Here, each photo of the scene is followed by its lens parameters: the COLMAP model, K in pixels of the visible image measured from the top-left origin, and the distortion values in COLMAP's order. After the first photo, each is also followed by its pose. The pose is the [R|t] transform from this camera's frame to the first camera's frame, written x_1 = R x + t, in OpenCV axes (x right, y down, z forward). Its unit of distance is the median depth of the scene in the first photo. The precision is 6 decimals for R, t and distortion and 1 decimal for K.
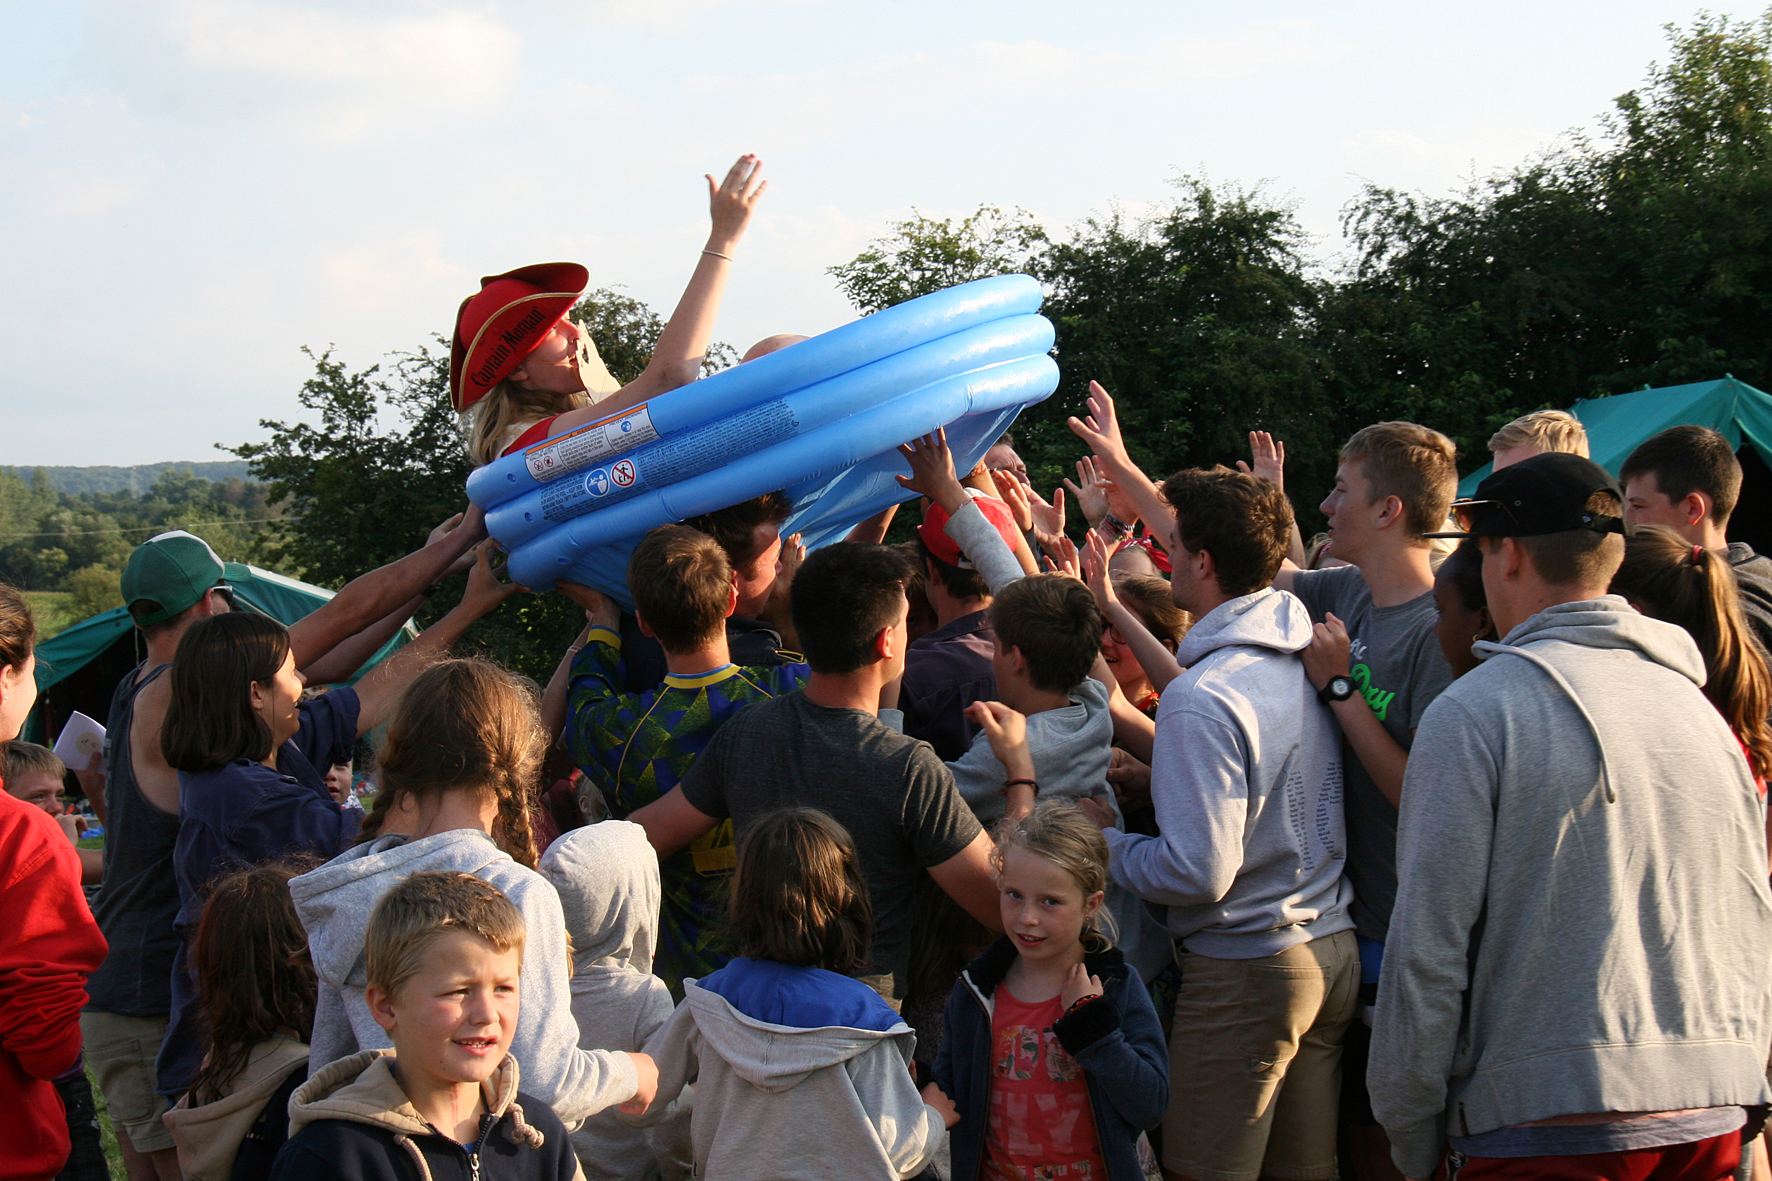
lens RADIAL K [[4120.8, 0, 886.0], [0, 4120.8, 594.5], [0, 0, 1]] dist [0.739770, 0.000000]
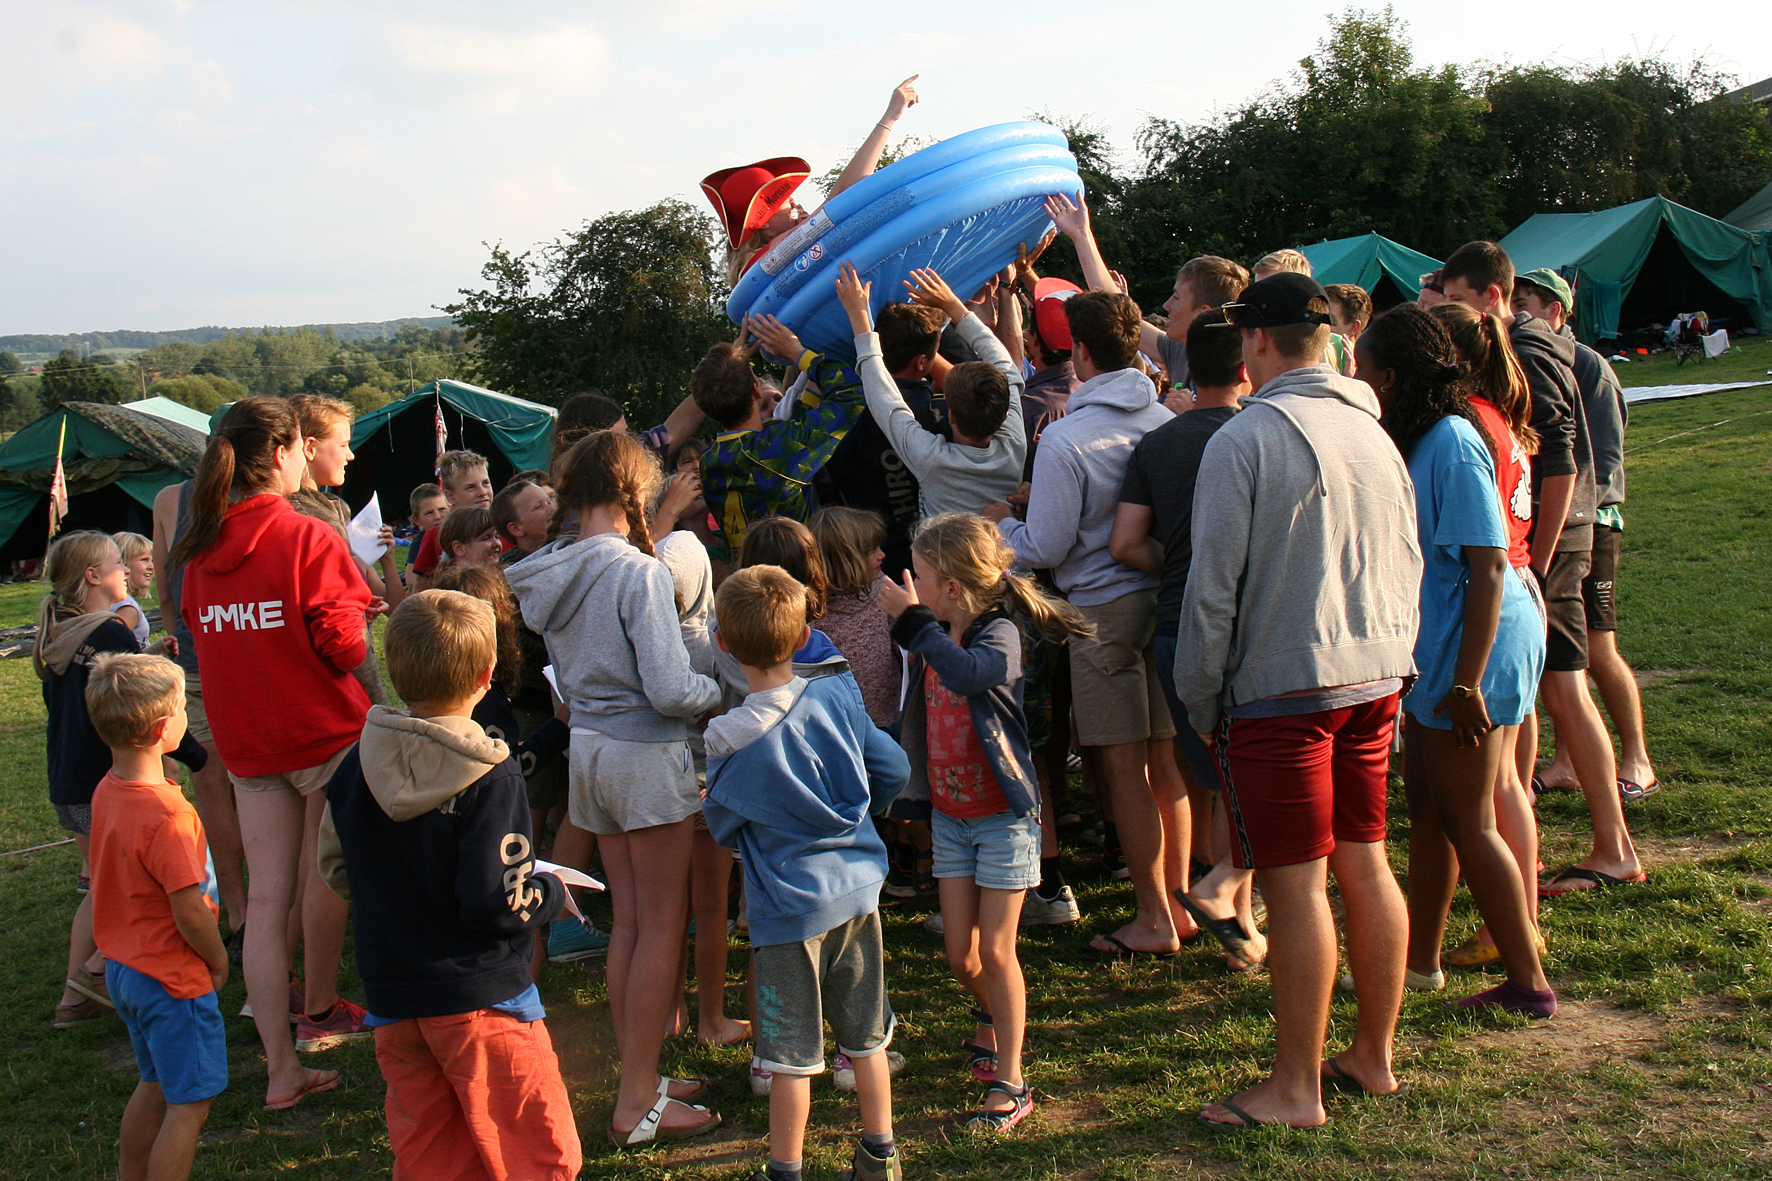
lens RADIAL K [[2059.2, 0, 878.0], [0, 2059.2, 584.3], [0, 0, 1]] dist [0.020910, 0.000000]
pose [[0.998502, -0.033943, 0.042923, -0.028659], [0.030567, 0.996562, 0.077001, 0.016180], [-0.045389, -0.075574, 0.996107, 0.212878]]
